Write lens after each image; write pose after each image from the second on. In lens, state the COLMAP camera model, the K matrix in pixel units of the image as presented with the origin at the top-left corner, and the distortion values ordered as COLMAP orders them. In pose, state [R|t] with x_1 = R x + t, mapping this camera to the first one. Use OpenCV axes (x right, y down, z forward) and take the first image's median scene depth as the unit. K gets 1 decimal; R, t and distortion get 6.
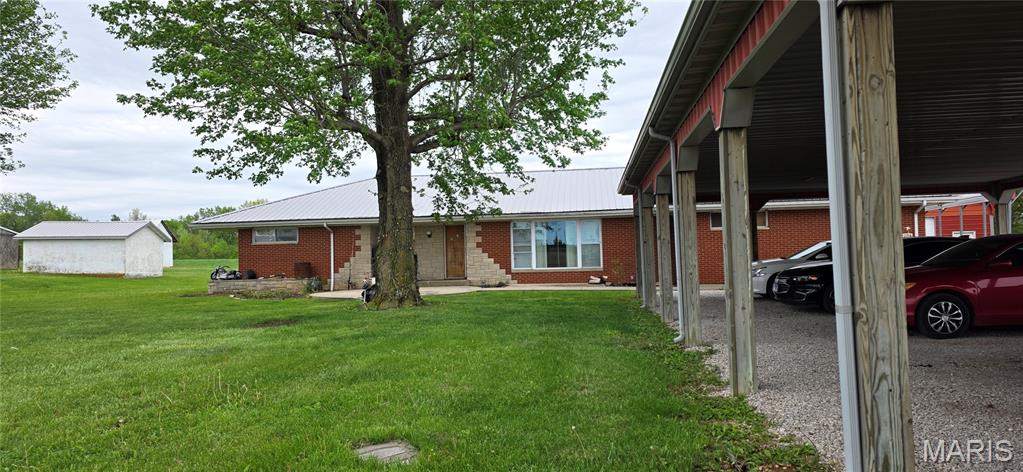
lens RADIAL K [[671.6, 0, 515.2], [0, 671.6, 236.7], [0, 0, 1]] dist [0.030692, -0.025395]
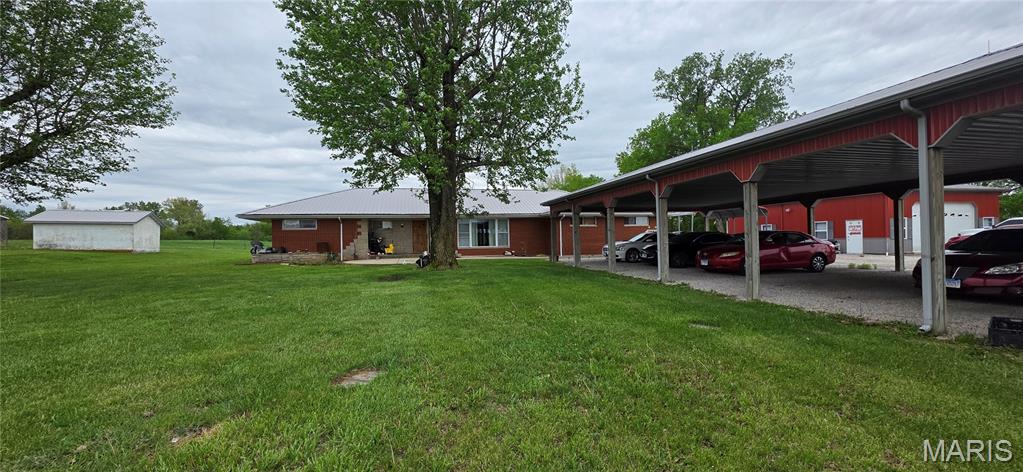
lens RADIAL K [[398.9, 0, 508.7], [0, 398.9, 236.5], [0, 0, 1]] dist [-0.015763, -0.000015]
pose [[0.941402, 0.011691, 0.337085, -0.227222], [-0.017727, 0.999733, 0.014835, 0.004576], [-0.336821, -0.019941, 0.941357, 0.007048]]
